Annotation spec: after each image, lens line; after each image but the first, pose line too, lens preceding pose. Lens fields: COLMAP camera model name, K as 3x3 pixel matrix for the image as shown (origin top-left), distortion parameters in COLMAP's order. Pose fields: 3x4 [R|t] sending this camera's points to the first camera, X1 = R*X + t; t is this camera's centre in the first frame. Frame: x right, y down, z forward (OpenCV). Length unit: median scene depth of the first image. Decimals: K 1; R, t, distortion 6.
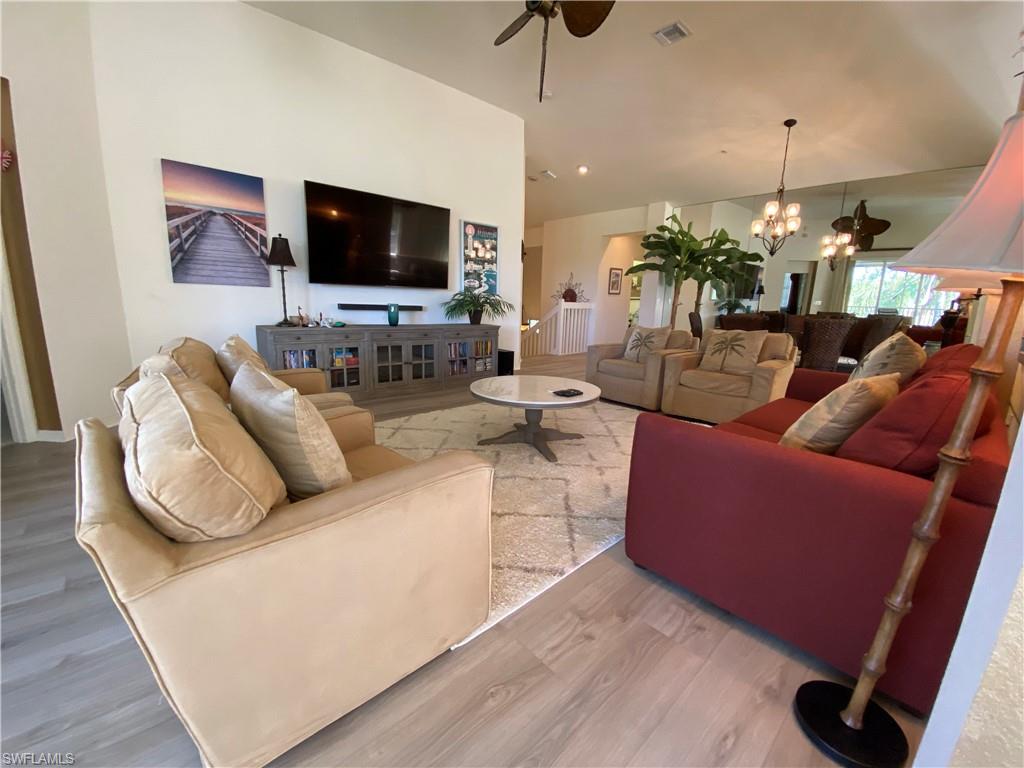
lens RADIAL K [[414.1, 0, 500.2], [0, 414.1, 382.6], [0, 0, 1]] dist [0.015619, -0.019014]
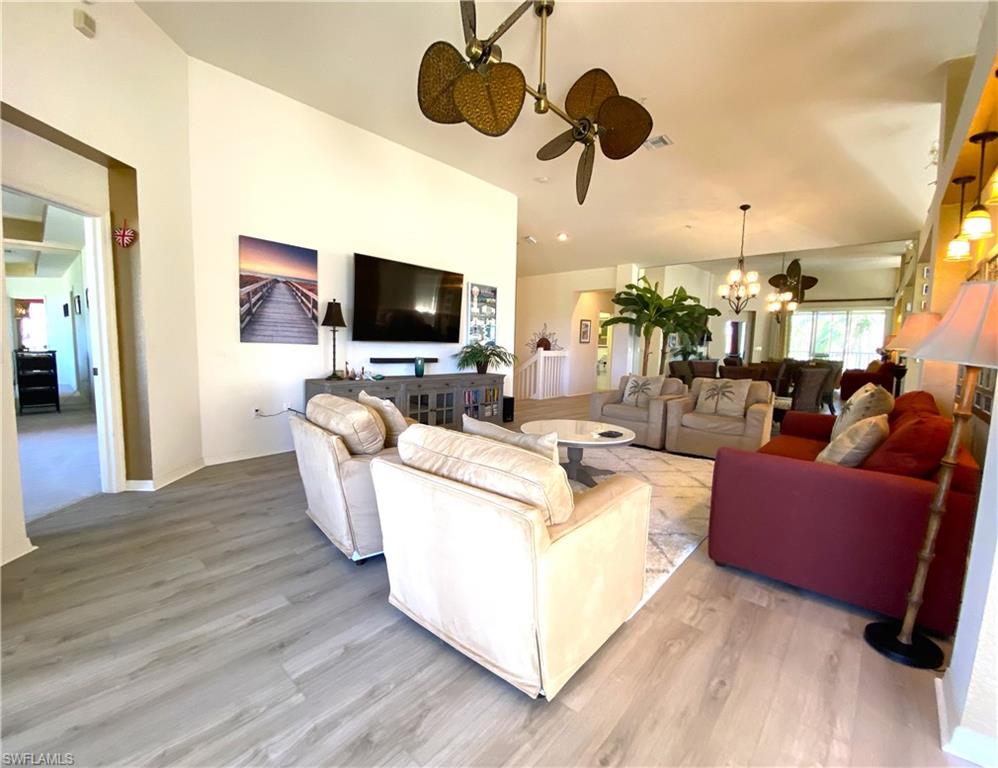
lens RADIAL K [[424.4, 0, 472.1], [0, 424.4, 382.9], [0, 0, 1]] dist [0.021782, -0.021367]
pose [[0.996791, -0.011670, 0.079196, -0.225985], [0.019780, 0.994545, -0.102411, -0.003462], [-0.077569, 0.103649, 0.991585, -0.140299]]
